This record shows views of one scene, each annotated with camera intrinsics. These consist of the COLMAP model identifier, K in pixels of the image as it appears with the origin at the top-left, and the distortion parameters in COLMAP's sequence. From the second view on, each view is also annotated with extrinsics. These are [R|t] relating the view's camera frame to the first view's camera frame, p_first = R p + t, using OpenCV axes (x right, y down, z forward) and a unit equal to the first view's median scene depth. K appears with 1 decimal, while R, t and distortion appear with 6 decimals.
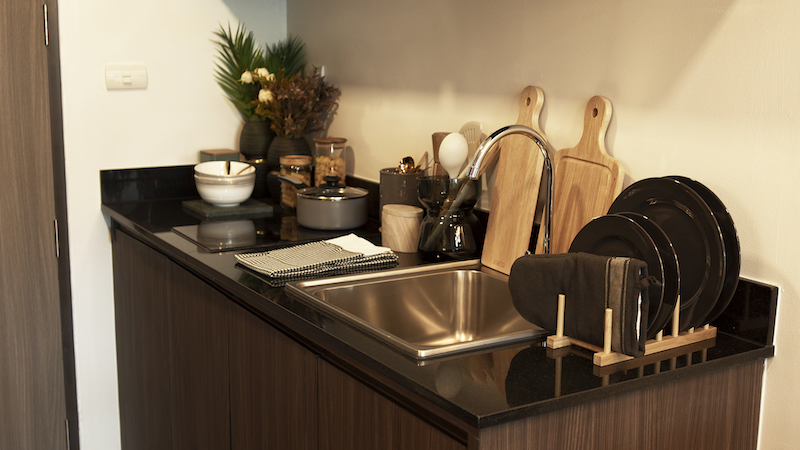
lens RADIAL K [[980.4, 0, 406.9], [0, 980.4, 223.8], [0, 0, 1]] dist [-0.044195, 0.000000]
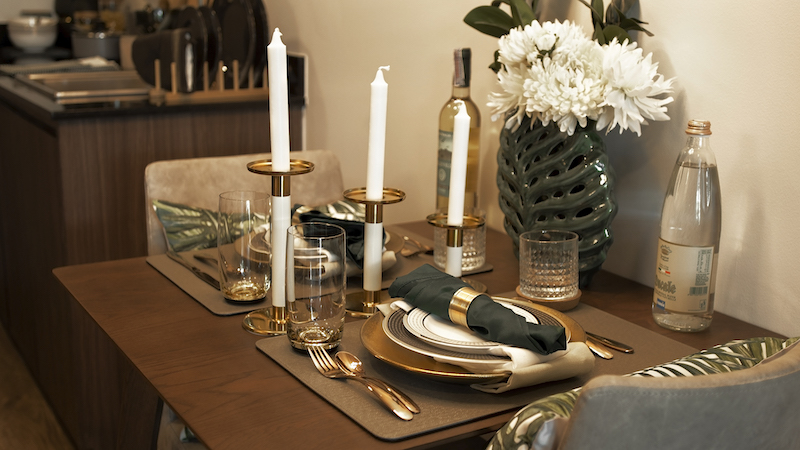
lens RADIAL K [[980.4, 0, 396.5], [0, 980.4, 226.0], [0, 0, 1]] dist [-0.044195, 0.000000]
pose [[0.999914, 0.007572, -0.010754, 0.418033], [-0.006891, 0.998053, 0.061994, 0.177465], [0.011203, -0.061915, 0.998019, -0.389230]]
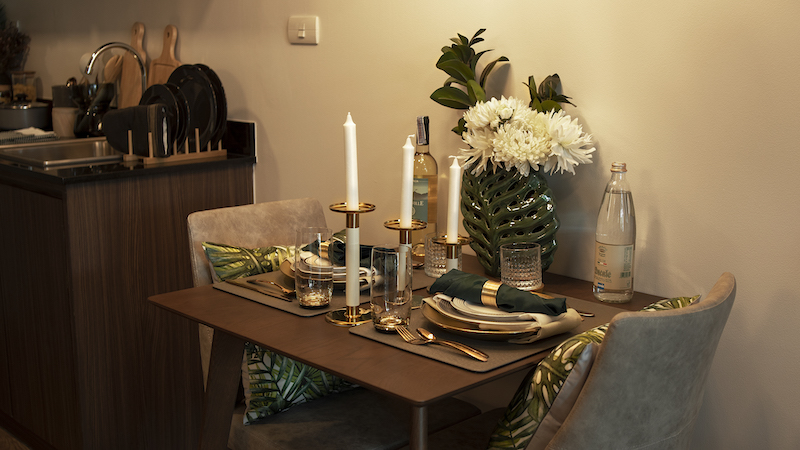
lens RADIAL K [[980.4, 0, 401.5], [0, 980.4, 227.0], [0, 0, 1]] dist [-0.044195, 0.000000]
pose [[0.976373, -0.050335, 0.210147, 0.198697], [0.047255, 0.998689, 0.019654, 0.181300], [-0.210861, -0.009259, 0.977472, -0.642514]]
